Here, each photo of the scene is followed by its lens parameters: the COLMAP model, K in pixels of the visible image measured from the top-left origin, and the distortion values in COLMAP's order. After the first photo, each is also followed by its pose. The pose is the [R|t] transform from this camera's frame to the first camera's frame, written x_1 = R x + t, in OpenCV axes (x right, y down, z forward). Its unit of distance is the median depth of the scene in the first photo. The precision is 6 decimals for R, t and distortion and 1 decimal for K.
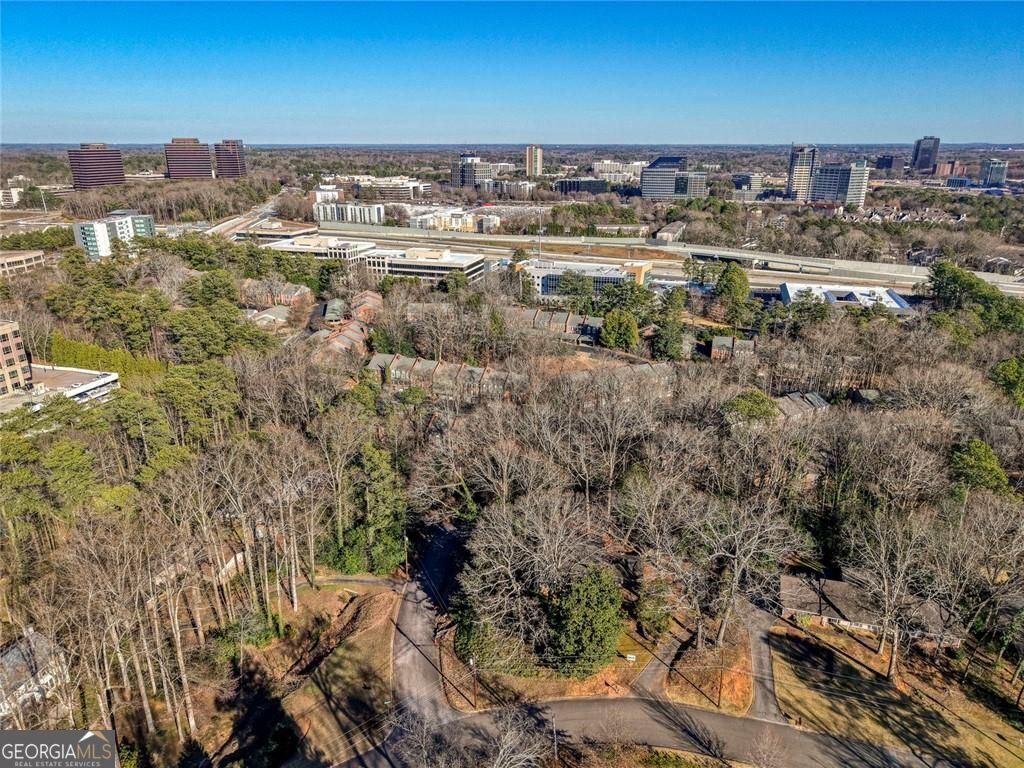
lens RADIAL K [[687.7, 0, 515.5], [0, 687.7, 384.4], [0, 0, 1]] dist [0.012838, -0.003917]
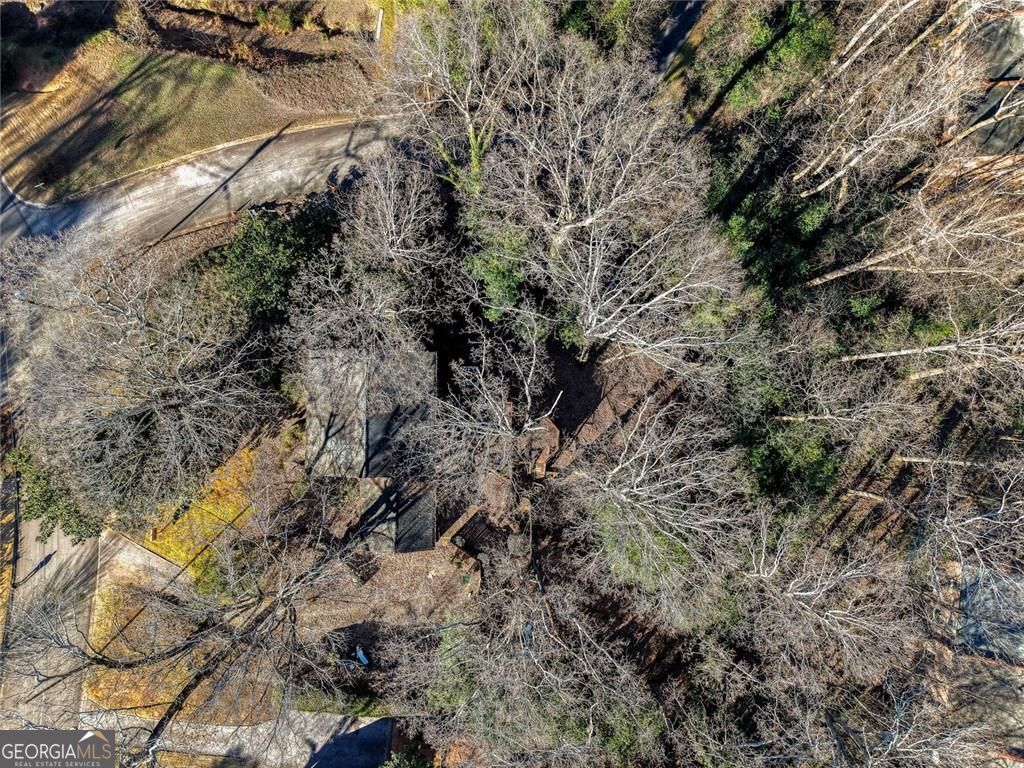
lens RADIAL K [[687.7, 0, 512.7], [0, 687.7, 380.6], [0, 0, 1]] dist [0.012838, -0.003917]
pose [[0.185252, 0.982510, -0.018849, 0.101389], [-0.330253, 0.080311, 0.940470, -0.314486], [0.925535, -0.168000, 0.339355, 1.103201]]
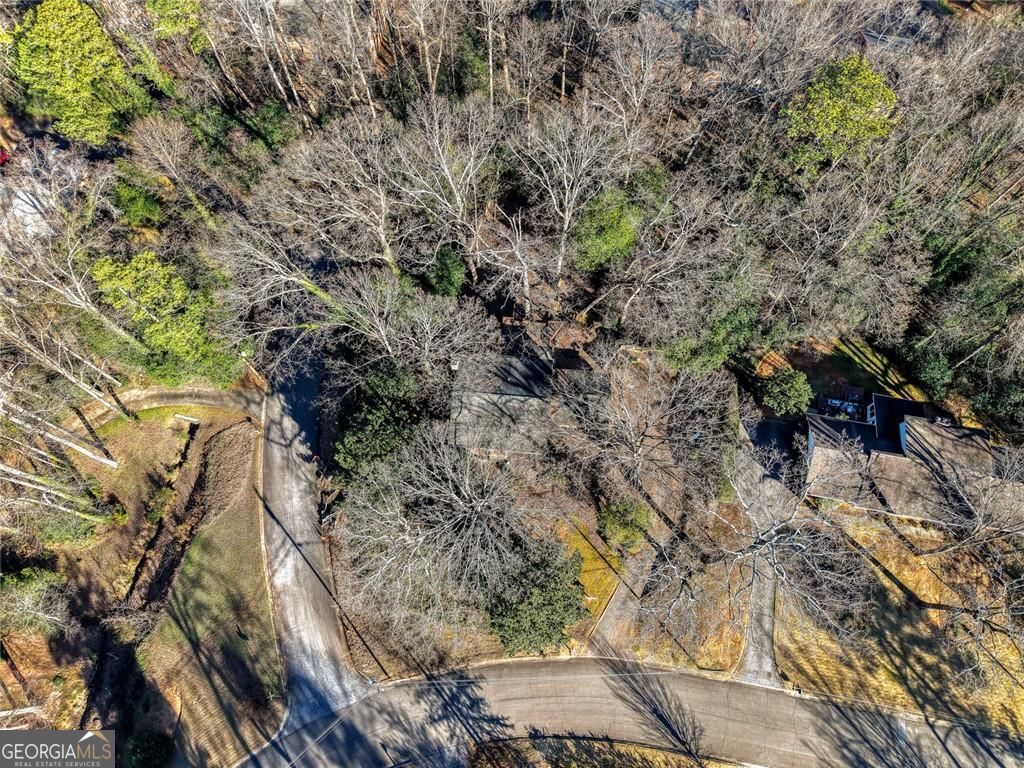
lens RADIAL K [[687.7, 0, 511.8], [0, 687.7, 385.8], [0, 0, 1]] dist [0.012838, -0.003917]
pose [[0.994019, -0.100879, 0.041836, 0.075872], [0.030694, 0.625698, 0.779461, -0.318614], [-0.104808, -0.773515, 0.625052, 0.717547]]
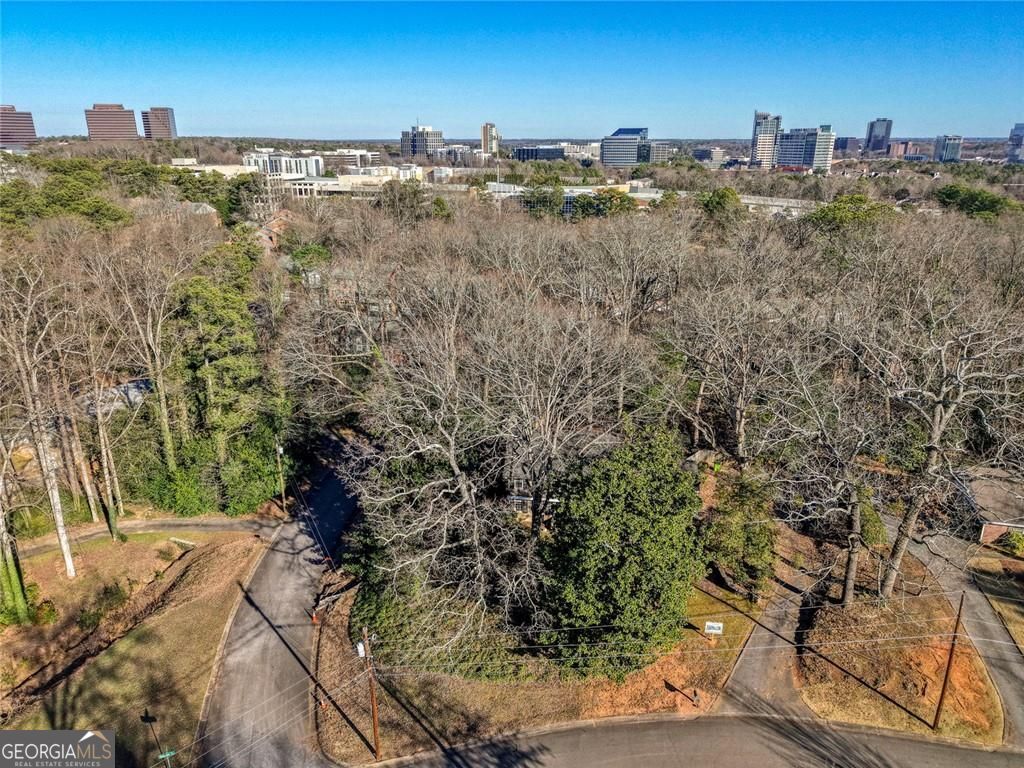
lens RADIAL K [[687.7, 0, 514.6], [0, 687.7, 381.8], [0, 0, 1]] dist [0.012838, -0.003917]
pose [[0.998179, -0.022495, 0.055976, 0.009100], [0.022446, 0.999747, 0.001518, 0.222134], [-0.055996, -0.000259, 0.998431, 0.531392]]
